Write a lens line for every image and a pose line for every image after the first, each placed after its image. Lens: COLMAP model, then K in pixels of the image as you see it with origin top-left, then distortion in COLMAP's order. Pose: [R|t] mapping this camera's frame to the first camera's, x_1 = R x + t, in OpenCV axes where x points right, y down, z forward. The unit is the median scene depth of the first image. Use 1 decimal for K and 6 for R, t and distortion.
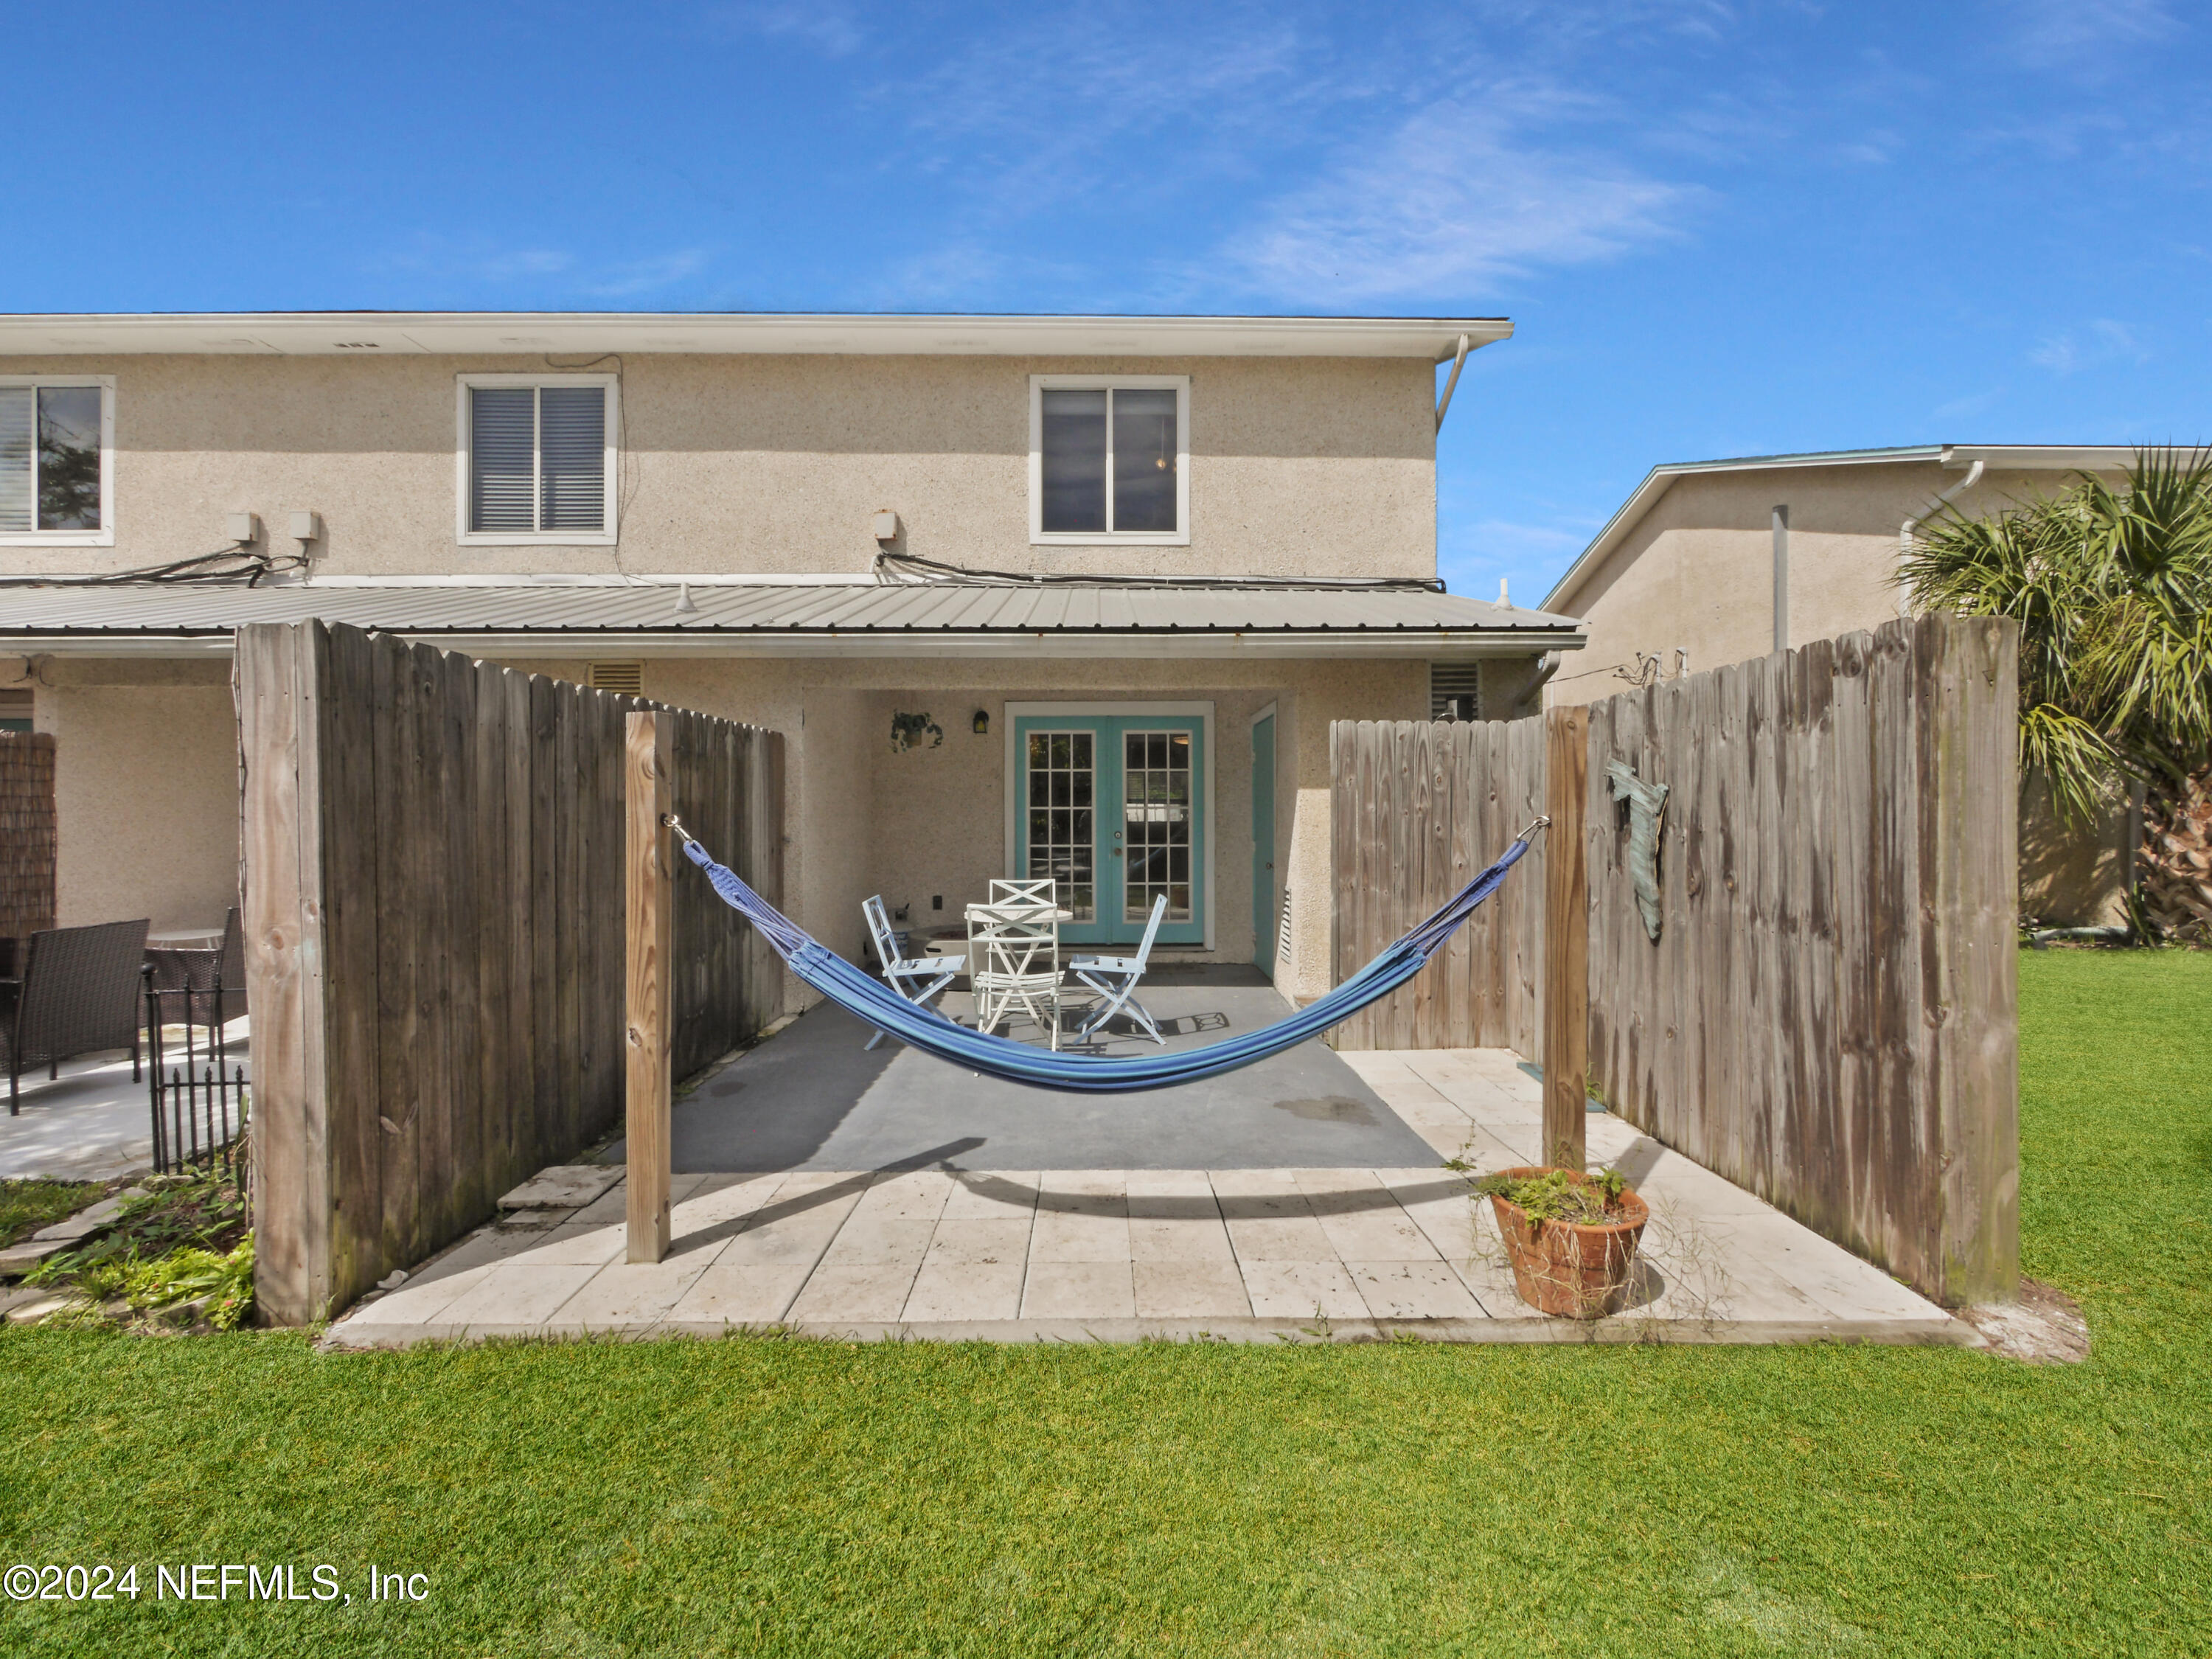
lens RADIAL K [[941.1, 0, 1084.6], [0, 941.1, 810.6], [0, 0, 1]] dist [-0.004279, 0.000889]
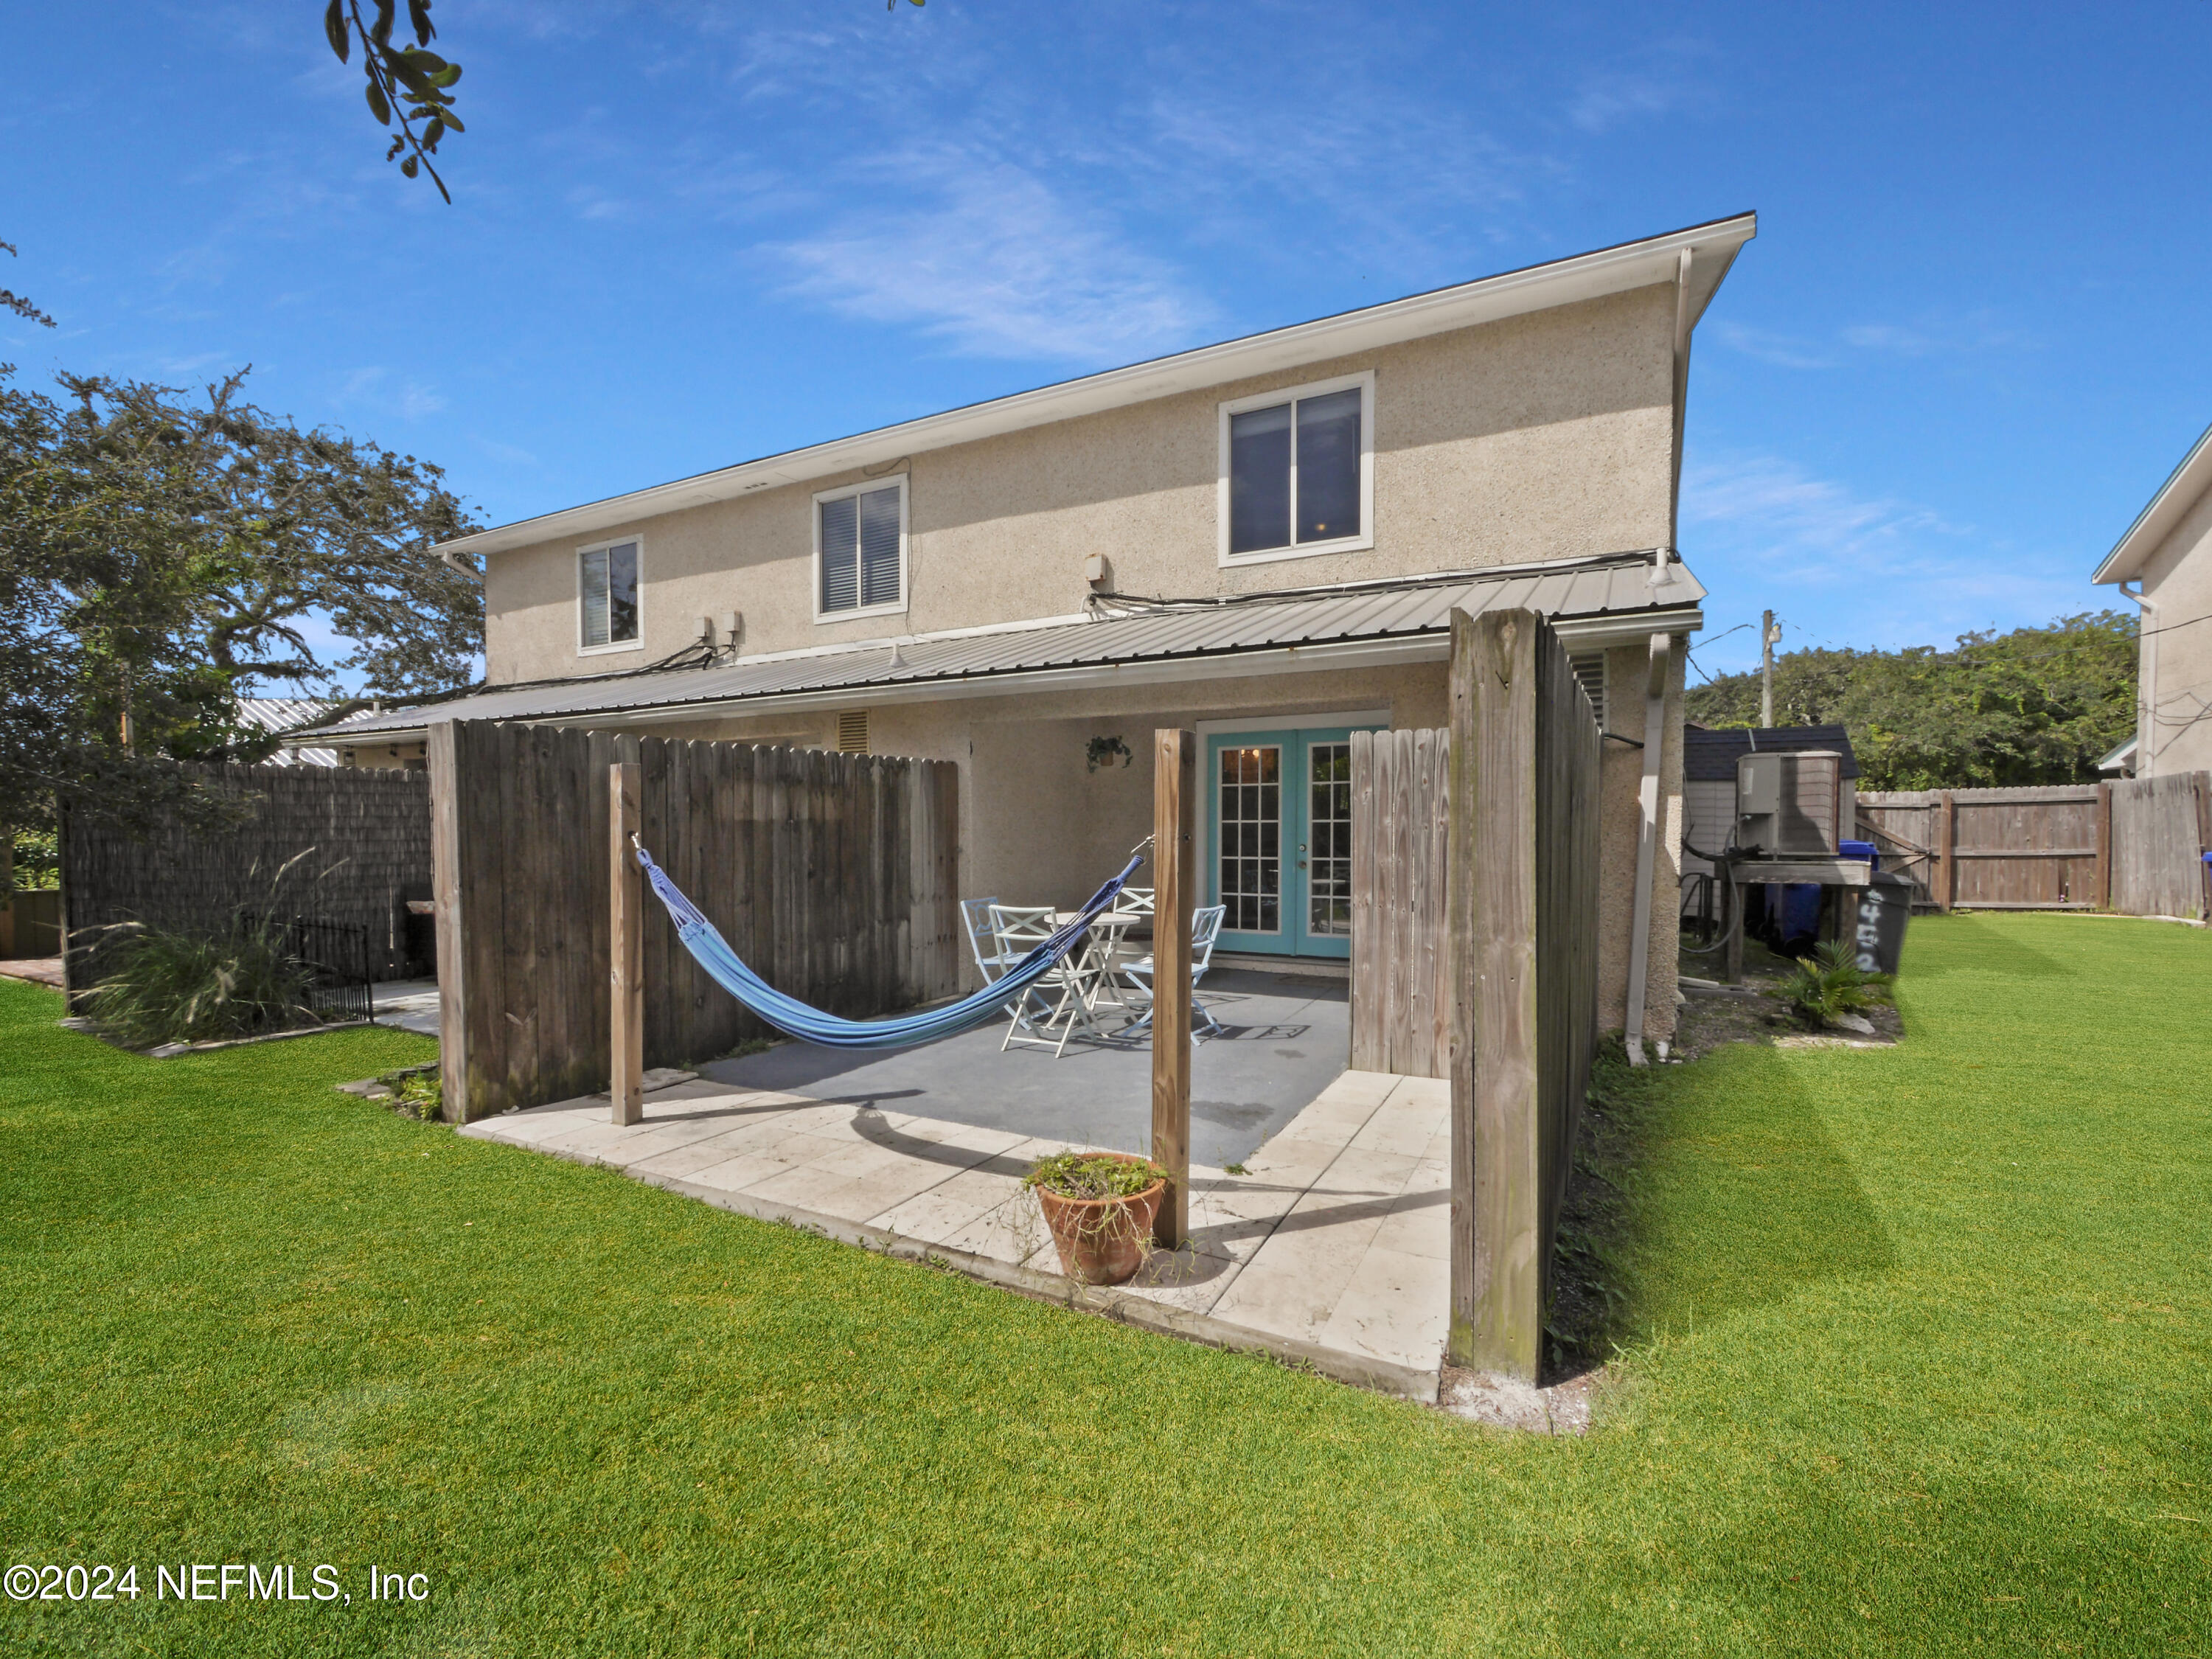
lens RADIAL K [[941.1, 0, 1092.0], [0, 941.1, 846.5], [0, 0, 1]] dist [-0.004279, 0.000889]
pose [[0.882280, 0.007990, -0.470656, 0.445024], [0.004625, 0.999661, 0.025639, -0.003564], [0.470701, -0.024798, 0.881944, 0.011162]]
